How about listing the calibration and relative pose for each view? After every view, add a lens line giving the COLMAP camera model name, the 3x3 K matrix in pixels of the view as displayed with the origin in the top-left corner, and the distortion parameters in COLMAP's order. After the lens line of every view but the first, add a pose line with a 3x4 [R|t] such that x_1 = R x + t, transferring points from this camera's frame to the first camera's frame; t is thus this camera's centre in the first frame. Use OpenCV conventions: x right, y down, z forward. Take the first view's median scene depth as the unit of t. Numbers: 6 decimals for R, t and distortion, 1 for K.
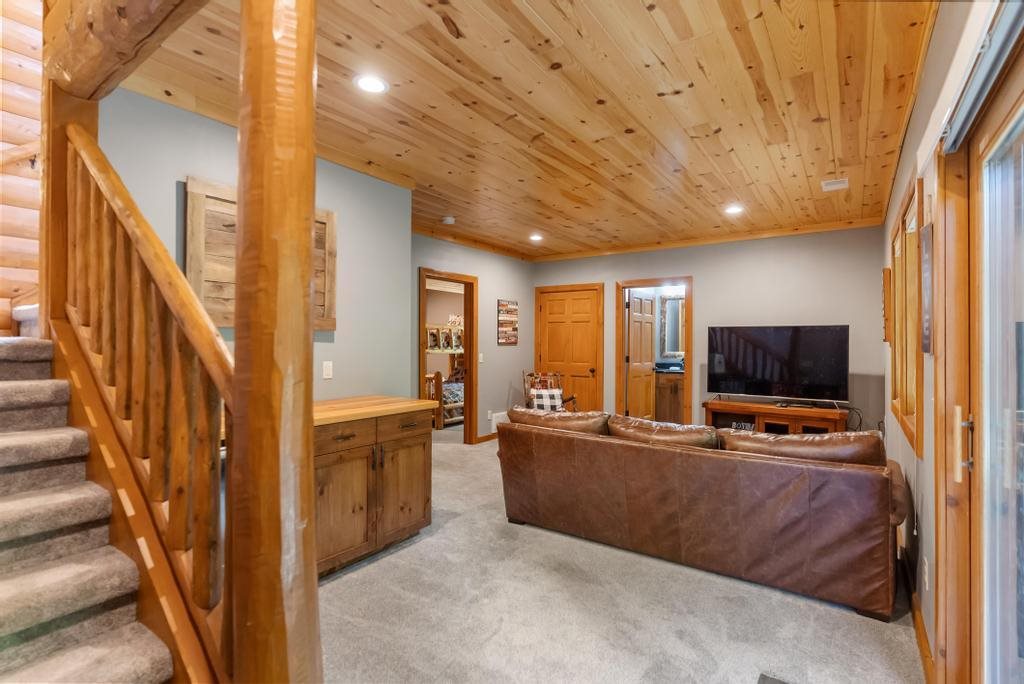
lens RADIAL K [[488.6, 0, 511.6], [0, 488.6, 343.5], [0, 0, 1]] dist [-0.001890, 0.001411]
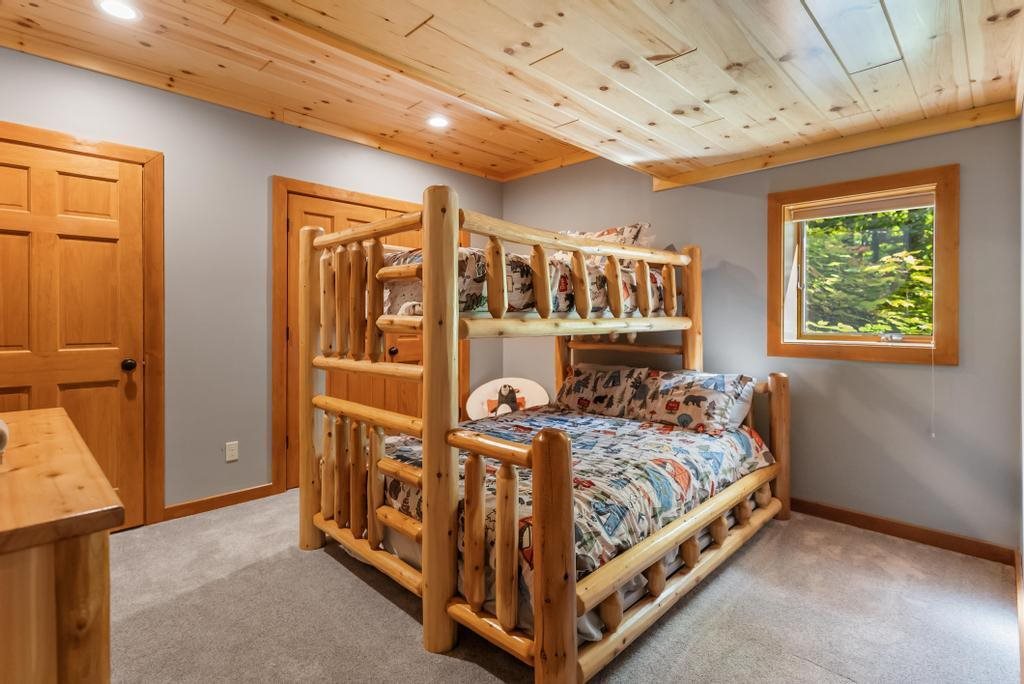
lens RADIAL K [[488.6, 0, 512.3], [0, 488.6, 333.4], [0, 0, 1]] dist [-0.001890, 0.001411]
pose [[0.986505, 0.001419, -0.163726, -0.119579], [0.002607, 0.999700, 0.024374, 0.013053], [0.163712, -0.024472, 0.986205, 0.722210]]
